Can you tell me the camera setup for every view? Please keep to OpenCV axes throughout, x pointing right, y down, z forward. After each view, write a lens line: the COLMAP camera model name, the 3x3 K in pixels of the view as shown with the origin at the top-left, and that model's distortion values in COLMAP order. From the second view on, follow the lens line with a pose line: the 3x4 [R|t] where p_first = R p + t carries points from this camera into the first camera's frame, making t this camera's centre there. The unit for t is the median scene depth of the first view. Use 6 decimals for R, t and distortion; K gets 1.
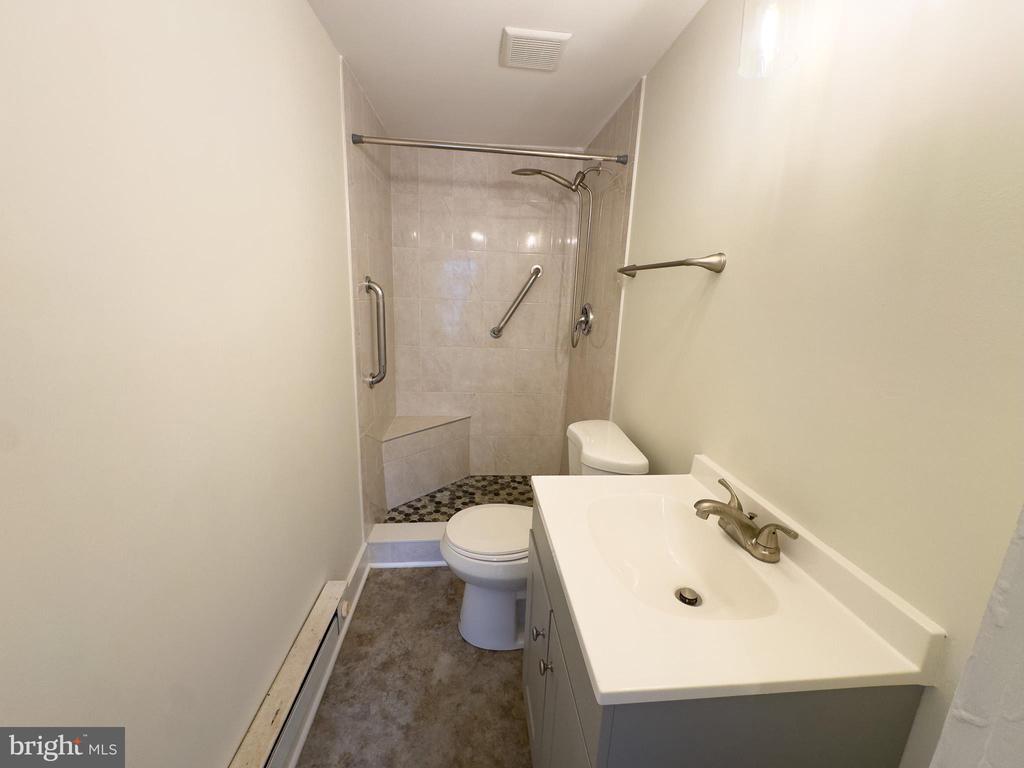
lens RADIAL K [[409.9, 0, 510.9], [0, 409.9, 382.0], [0, 0, 1]] dist [-0.003595, 0.000299]
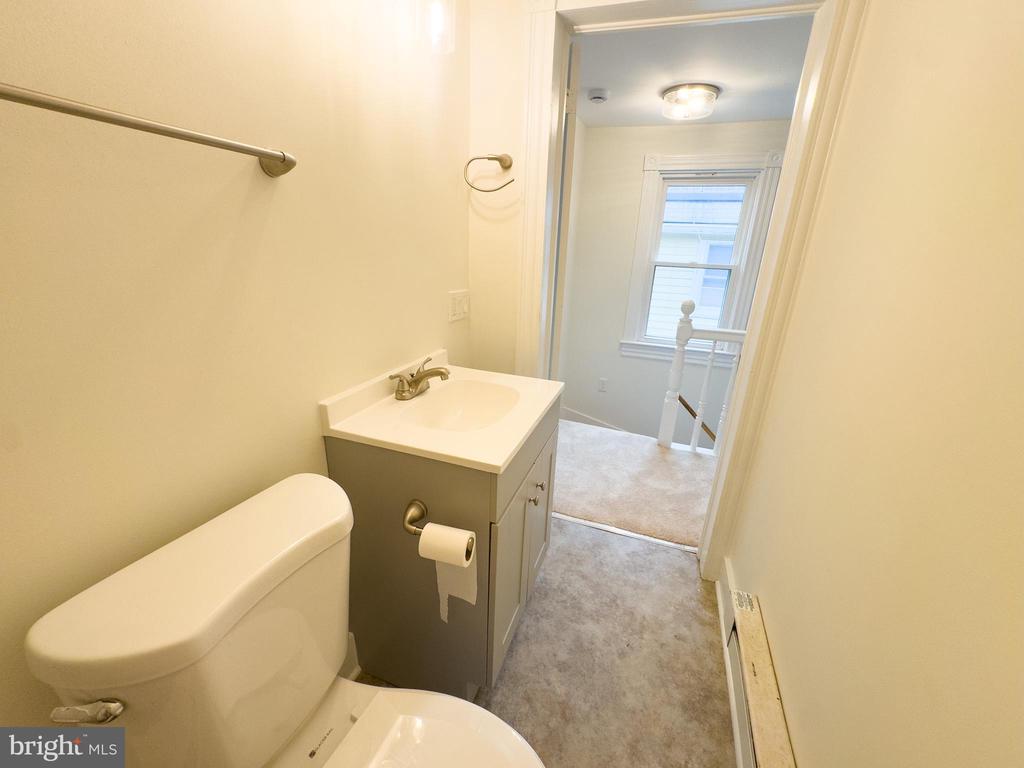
lens RADIAL K [[409.9, 0, 510.9], [0, 409.9, 382.0], [0, 0, 1]] dist [-0.003595, 0.000299]
pose [[-0.912944, -0.205931, 0.352315, -0.190989], [0.013036, 0.848180, 0.529548, -0.307012], [-0.407877, 0.488040, -0.771656, 1.415564]]
